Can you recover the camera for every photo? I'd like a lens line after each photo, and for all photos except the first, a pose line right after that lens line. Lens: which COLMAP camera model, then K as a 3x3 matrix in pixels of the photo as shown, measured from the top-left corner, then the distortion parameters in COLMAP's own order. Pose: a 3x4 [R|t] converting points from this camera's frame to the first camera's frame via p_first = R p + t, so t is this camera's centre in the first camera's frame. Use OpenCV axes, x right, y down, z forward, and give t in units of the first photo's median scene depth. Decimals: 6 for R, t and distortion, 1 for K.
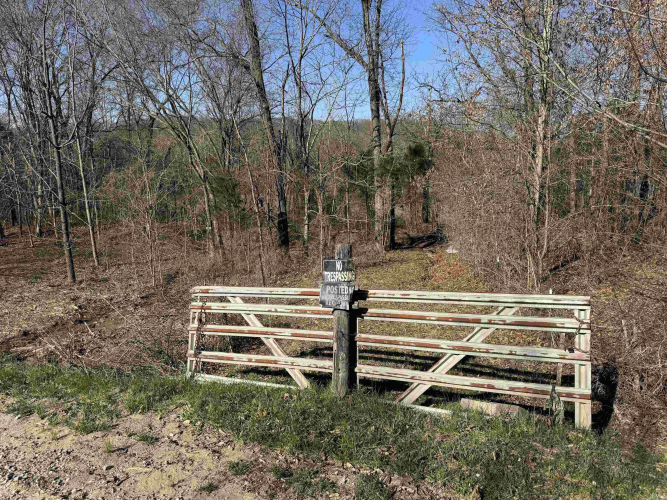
lens RADIAL K [[471.6, 0, 334.5], [0, 471.6, 250.1], [0, 0, 1]] dist [0.043002, -0.015056]
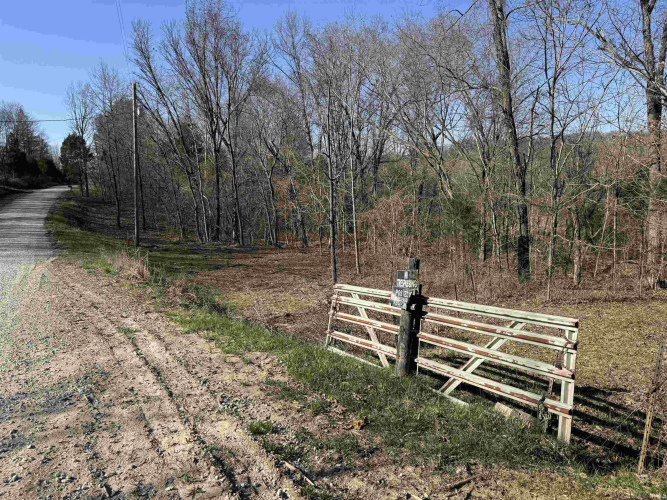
lens RADIAL K [[471.6, 0, 333.1], [0, 471.6, 249.6], [0, 0, 1]] dist [0.043002, -0.015056]
pose [[0.819901, 0.056237, -0.569736, 0.585233], [-0.082567, 0.996375, -0.020471, 0.007048], [0.566520, 0.063826, 0.821573, -0.175851]]
